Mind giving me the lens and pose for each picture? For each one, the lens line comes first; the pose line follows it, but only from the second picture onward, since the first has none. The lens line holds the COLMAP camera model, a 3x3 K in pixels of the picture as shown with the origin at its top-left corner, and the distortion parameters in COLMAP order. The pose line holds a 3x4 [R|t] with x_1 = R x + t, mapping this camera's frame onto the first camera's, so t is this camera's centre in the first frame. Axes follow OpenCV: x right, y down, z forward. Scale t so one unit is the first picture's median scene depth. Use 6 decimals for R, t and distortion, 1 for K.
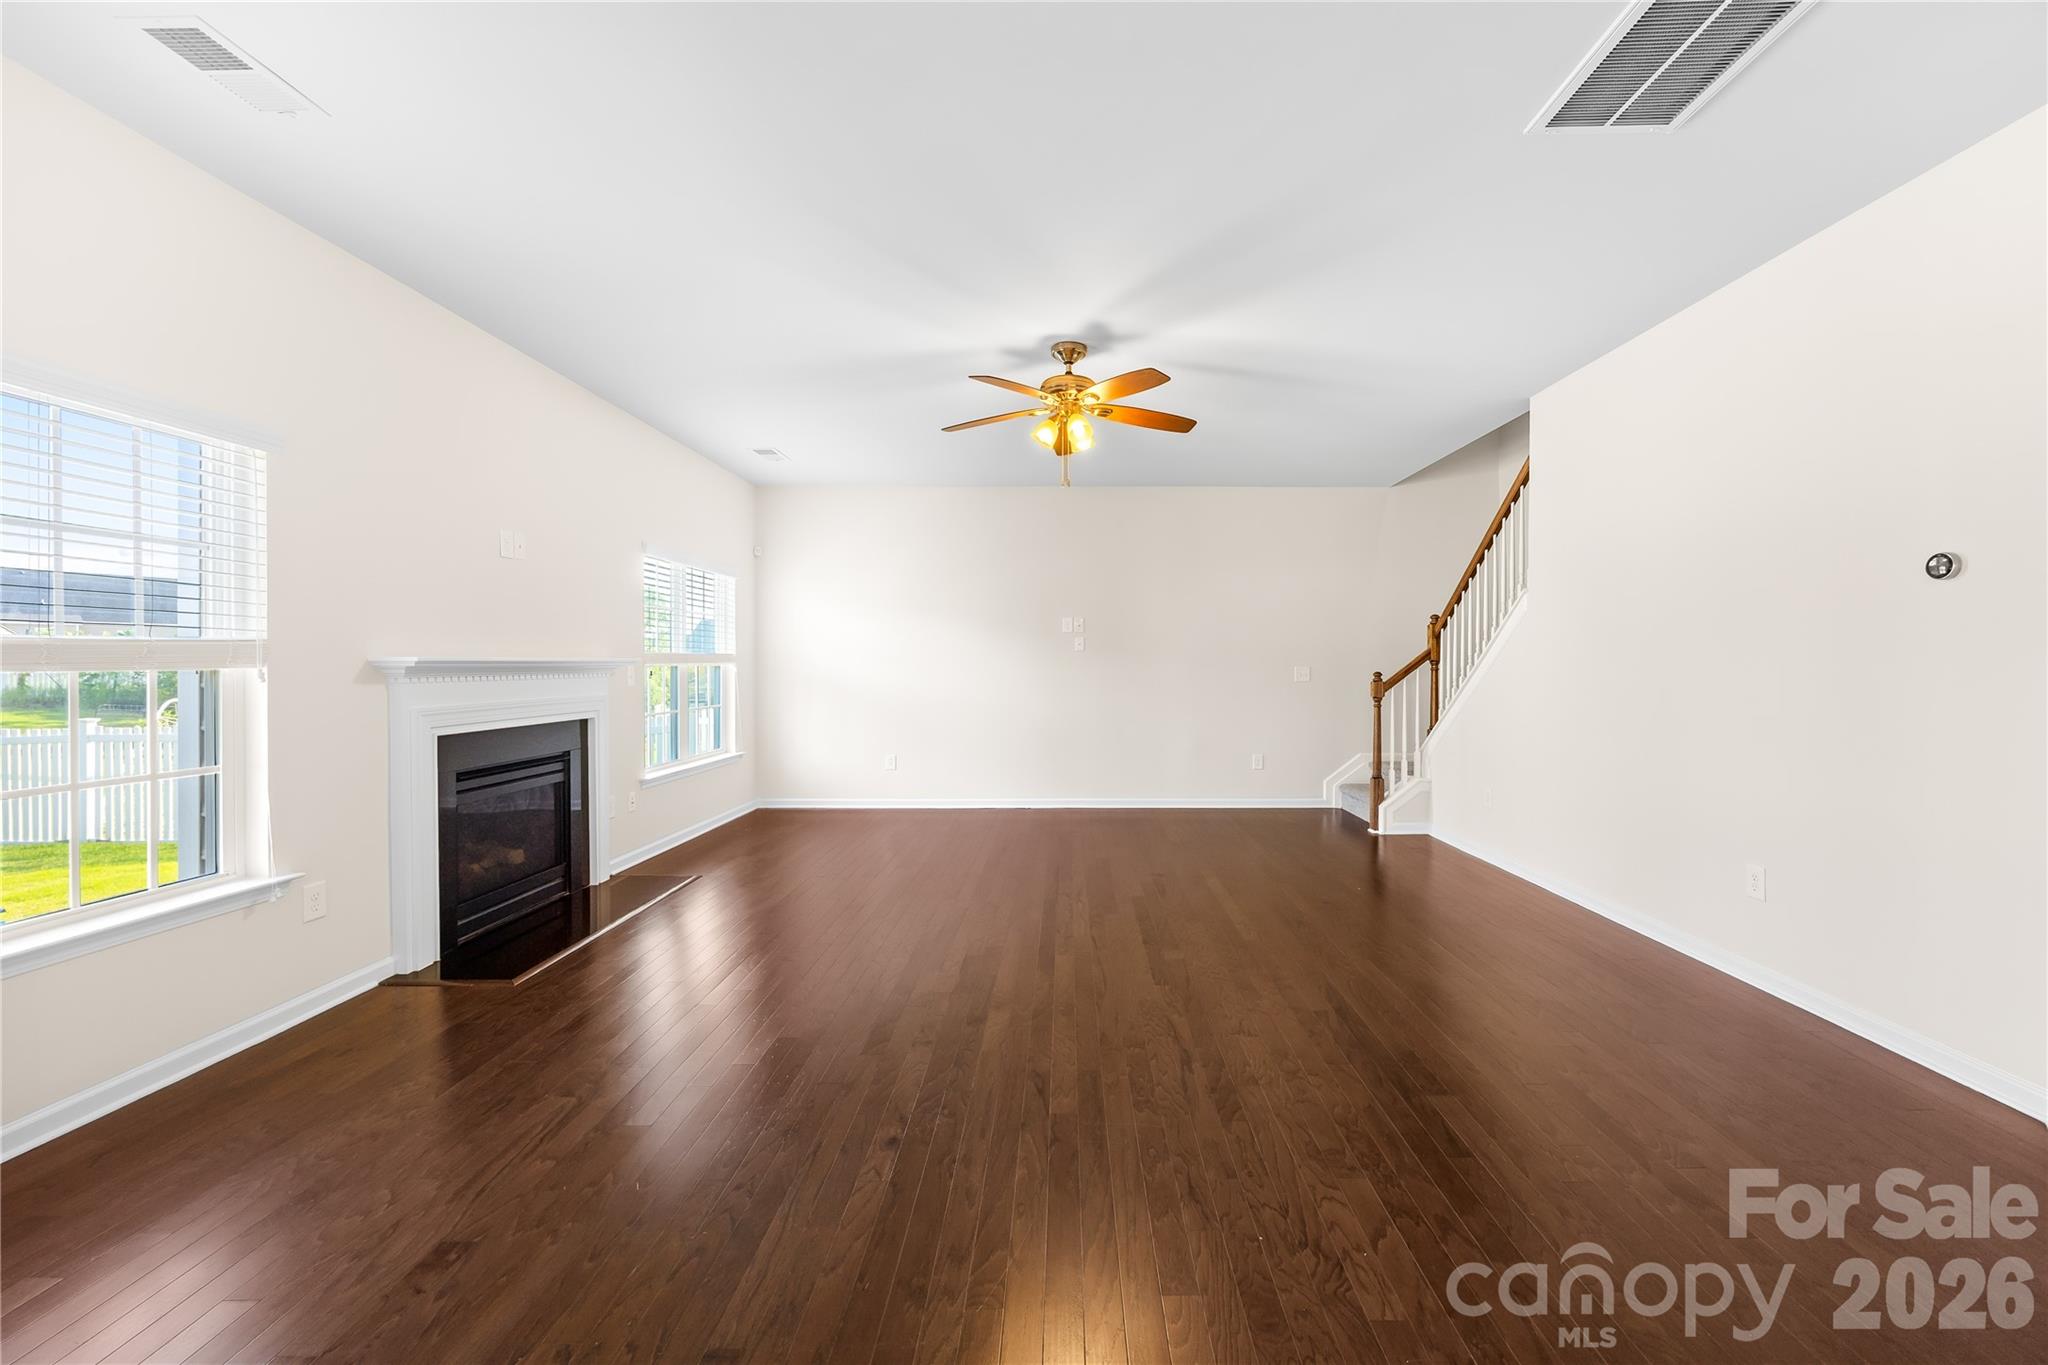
lens RADIAL K [[806.2, 0, 1076.3], [0, 806.2, 674.9], [0, 0, 1]] dist [-0.000898, -0.000510]
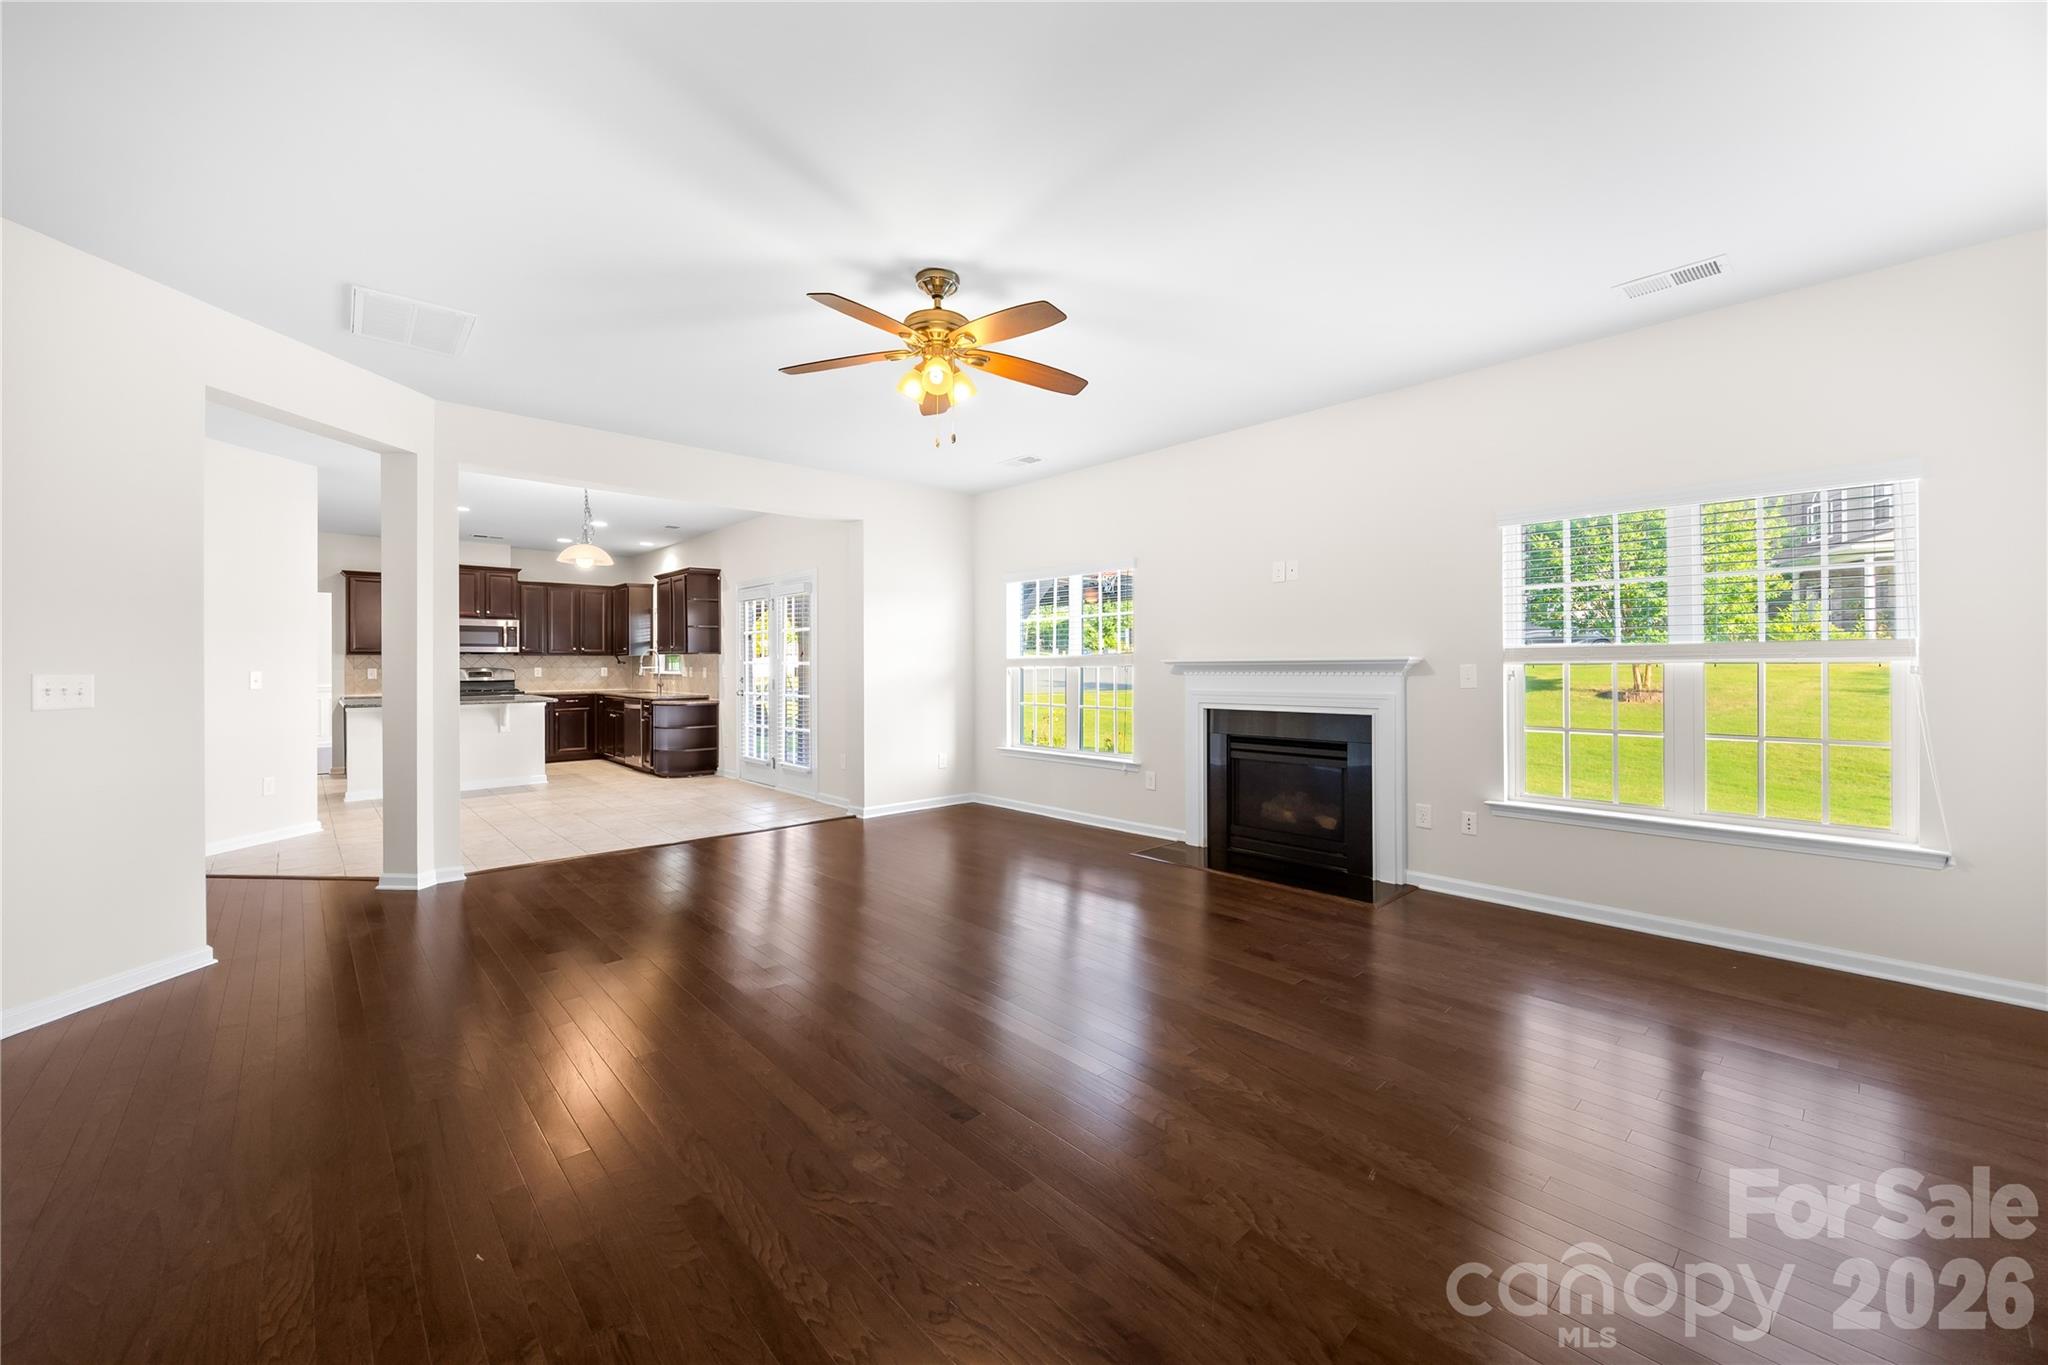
lens RADIAL K [[794.9, 0, 1020.9], [0, 794.9, 658.7], [0, 0, 1]] dist [-0.004374, -0.000391]
pose [[-0.749192, 0.000008, -0.662353, 0.479808], [-0.001732, 0.999997, 0.001971, -0.023071], [0.662350, 0.002624, -0.749190, 1.748185]]
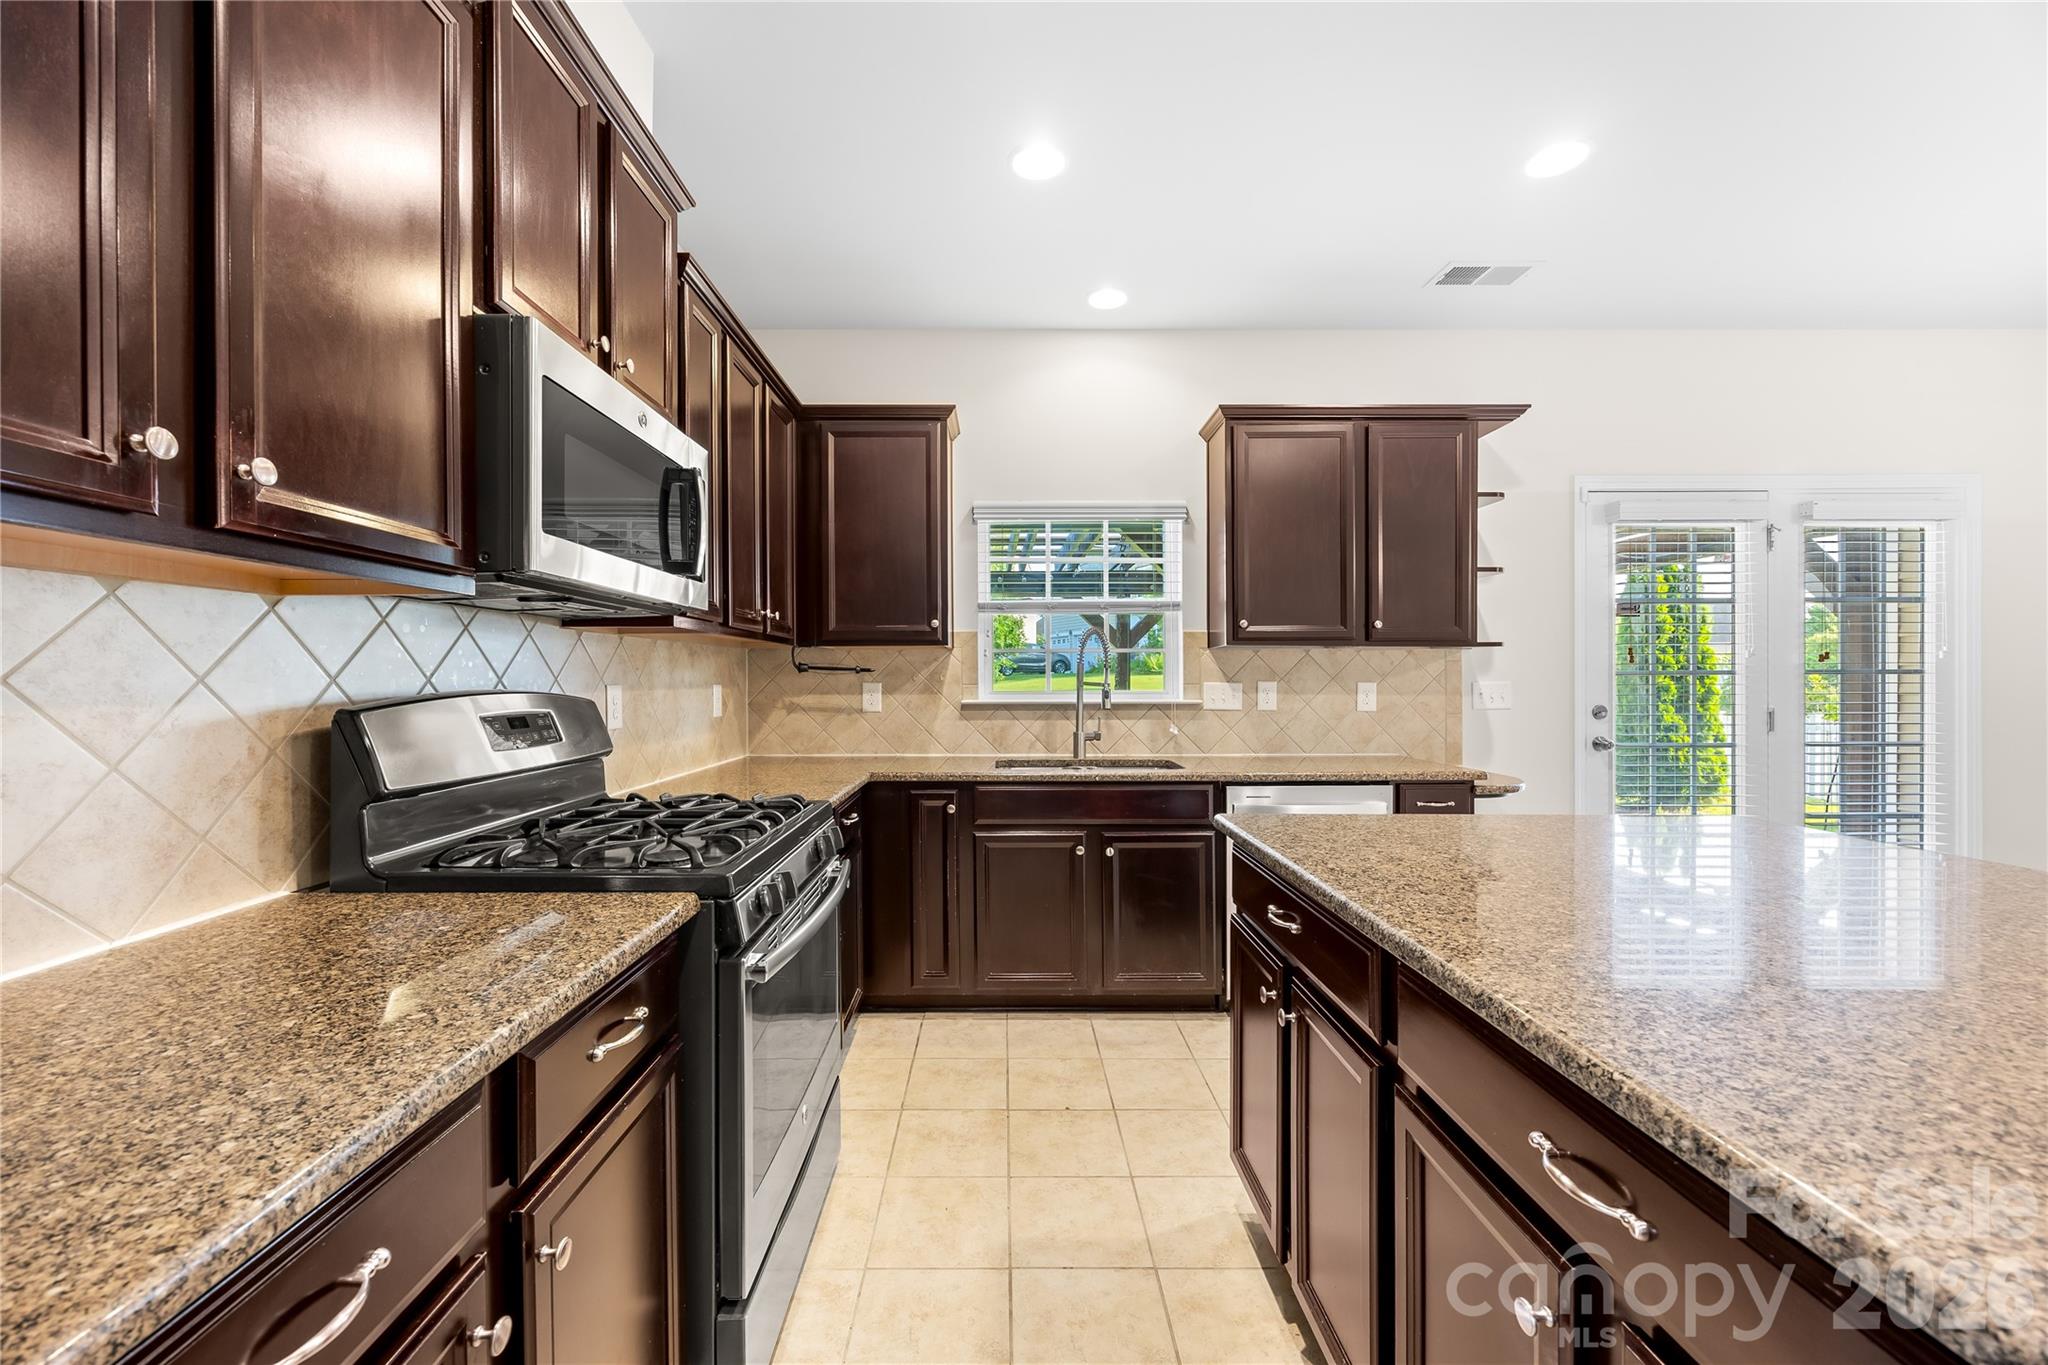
lens RADIAL K [[794.9, 0, 1002.3], [0, 794.9, 686.6], [0, 0, 1]] dist [-0.004374, -0.000391]
pose [[-0.019718, 0.007978, -0.999774, 0.515034], [-0.006277, 0.999947, 0.008103, 0.009832], [0.999786, 0.006435, -0.019666, -1.167890]]
